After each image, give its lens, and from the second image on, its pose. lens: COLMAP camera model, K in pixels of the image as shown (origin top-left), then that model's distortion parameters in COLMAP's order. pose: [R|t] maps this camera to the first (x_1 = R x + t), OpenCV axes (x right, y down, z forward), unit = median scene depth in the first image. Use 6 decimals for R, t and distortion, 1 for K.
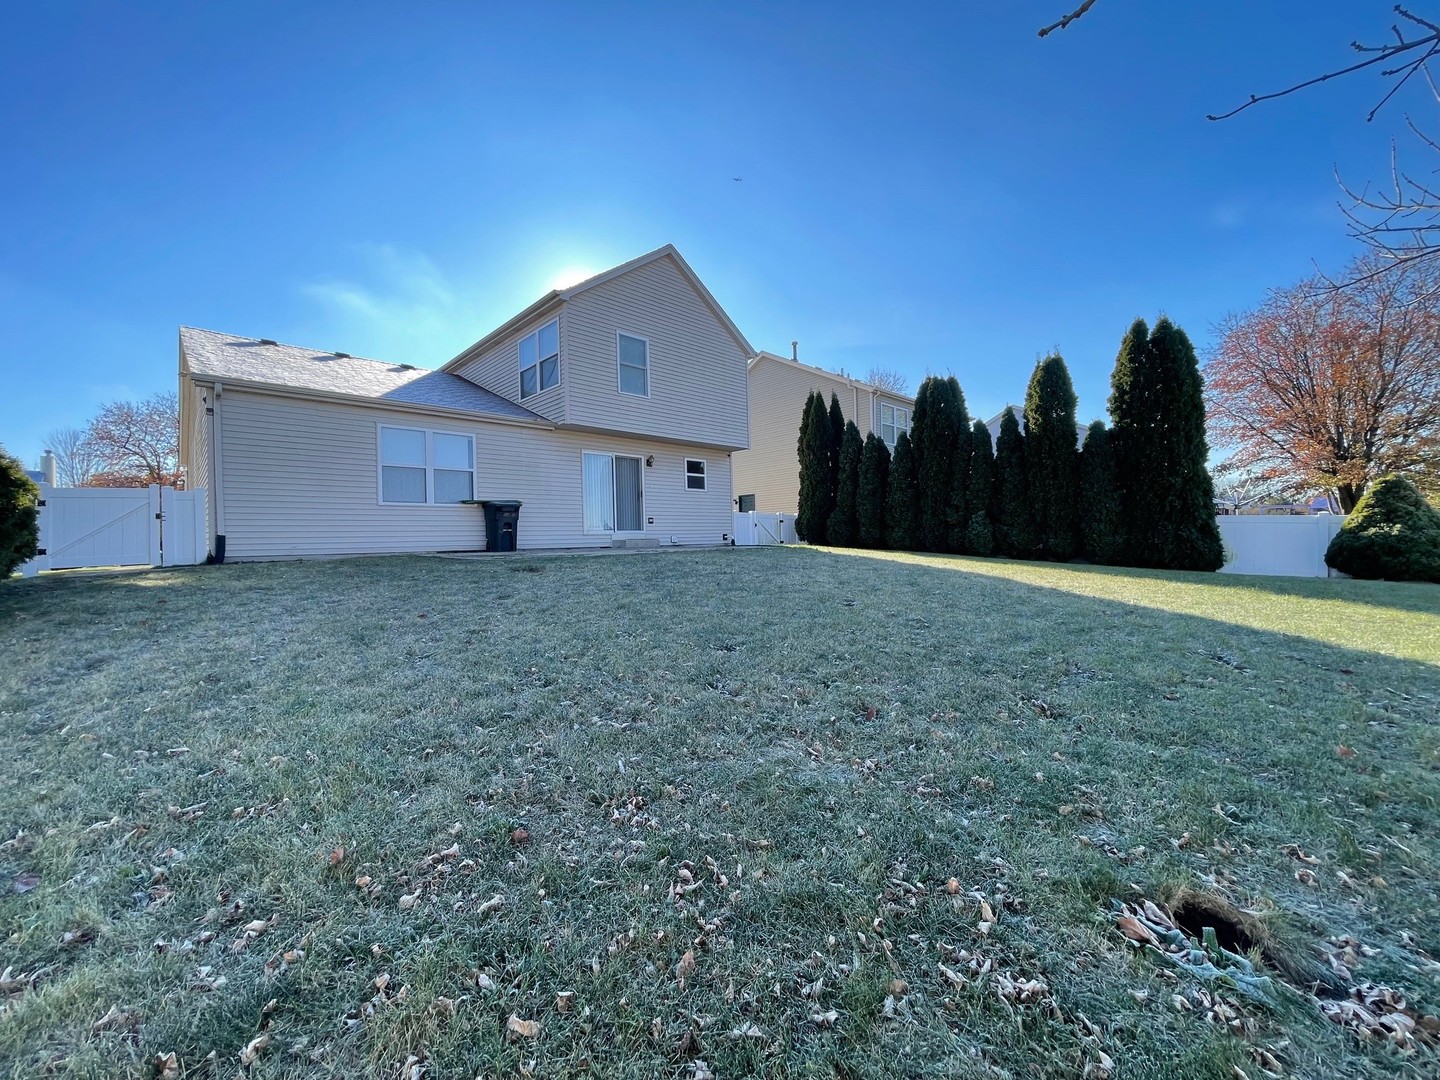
lens RADIAL K [[574.5, 0, 720.0], [0, 574.5, 540.0], [0, 0, 1]] dist [0.000355, 0.000008]
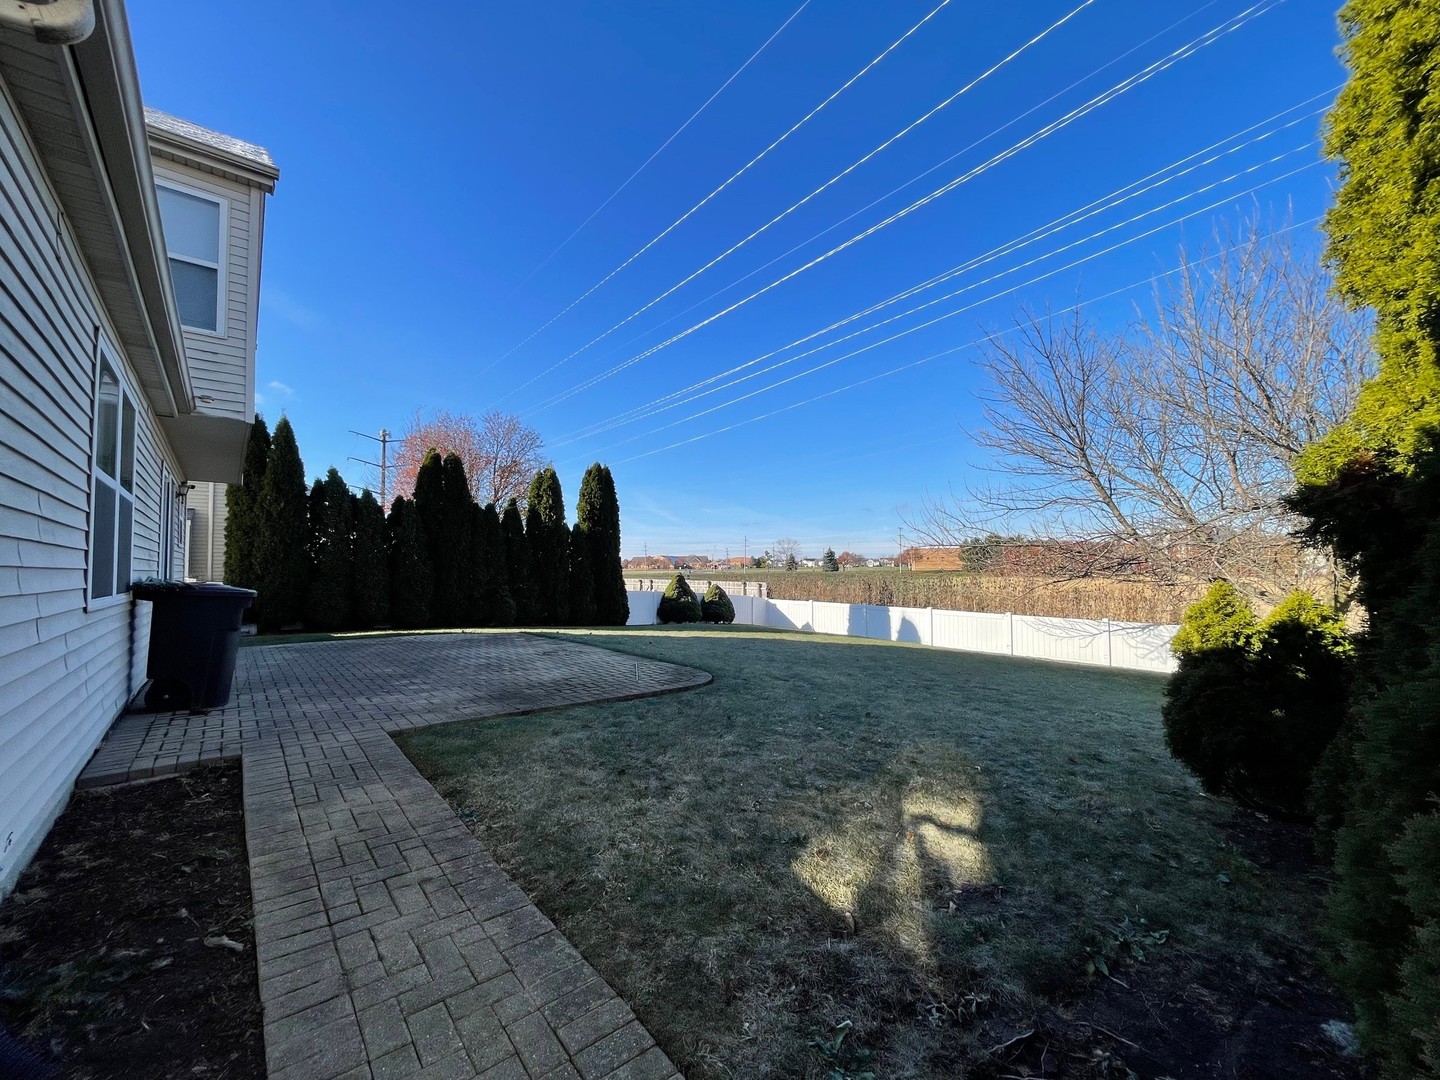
lens RADIAL K [[574.5, 0, 720.0], [0, 574.5, 540.0], [0, 0, 1]] dist [0.000355, 0.000008]
pose [[0.125938, 0.087346, 0.988185, -0.659199], [0.023423, 0.995577, -0.090984, -0.029151], [-0.991762, 0.034605, 0.123335, 0.491048]]
